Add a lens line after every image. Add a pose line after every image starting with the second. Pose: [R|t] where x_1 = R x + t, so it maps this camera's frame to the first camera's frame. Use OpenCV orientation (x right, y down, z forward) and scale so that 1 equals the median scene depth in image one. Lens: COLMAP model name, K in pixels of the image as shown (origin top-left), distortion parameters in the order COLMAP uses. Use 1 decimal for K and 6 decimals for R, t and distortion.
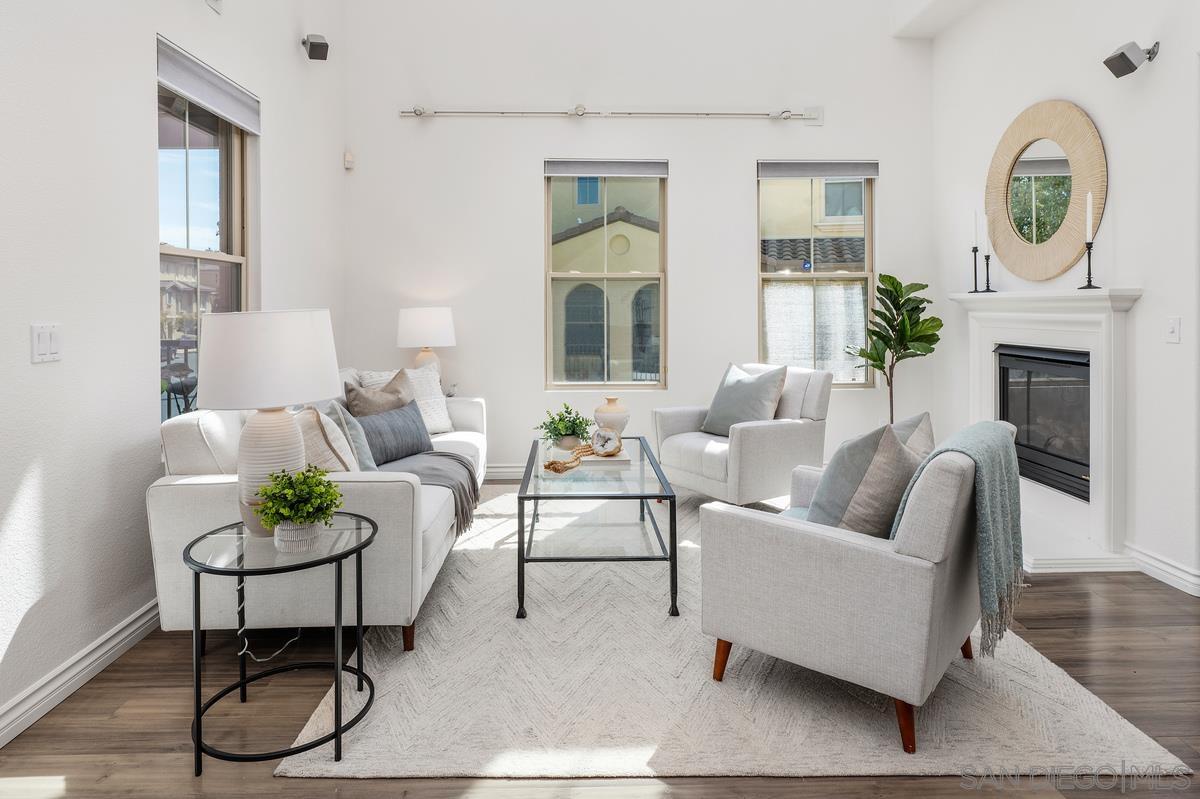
lens RADIAL K [[715.1, 0, 598.0], [0, 715.1, 308.8], [0, 0, 1]] dist [-0.000494, -0.001050]
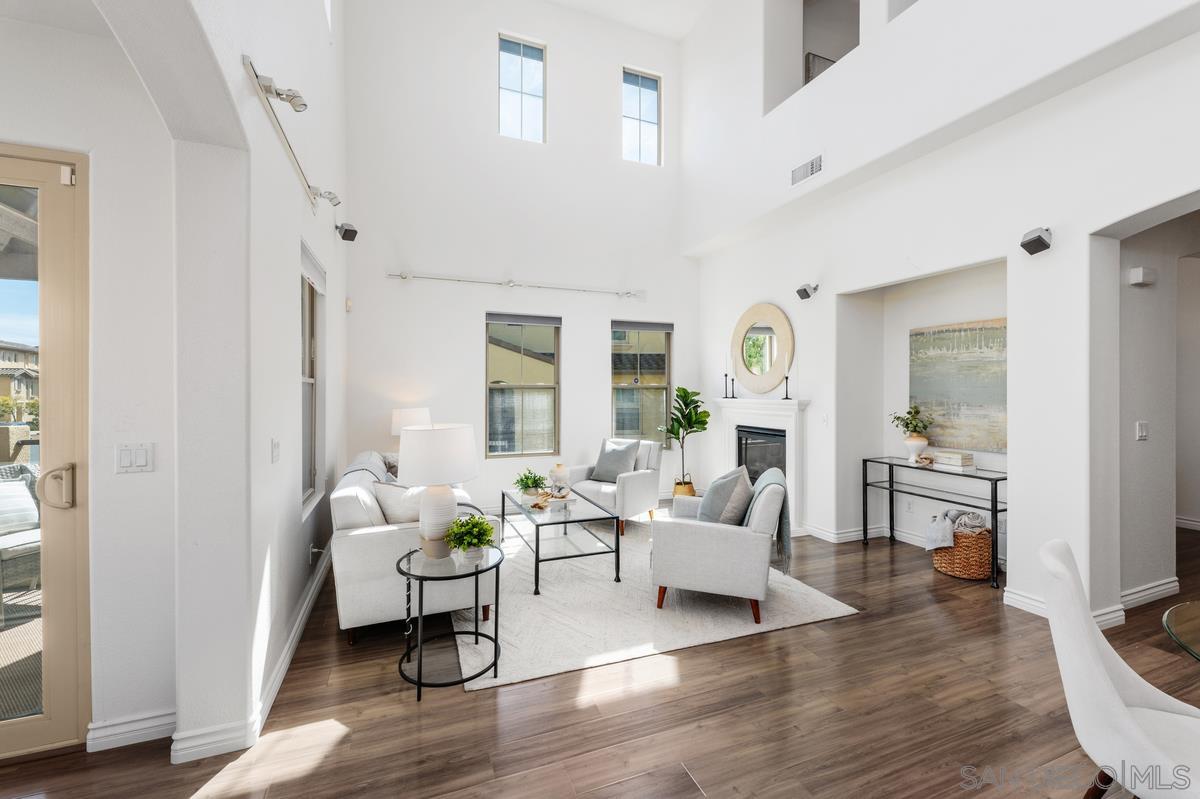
lens RADIAL K [[488.2, 0, 598.6], [0, 488.2, 393.2], [0, 0, 1]] dist [0.000726, 0.000261]
pose [[0.940106, 0.001225, 0.340881, -0.287361], [-0.001321, 0.999999, 0.000049, -0.043242], [-0.340880, -0.000496, 0.940107, -0.126376]]
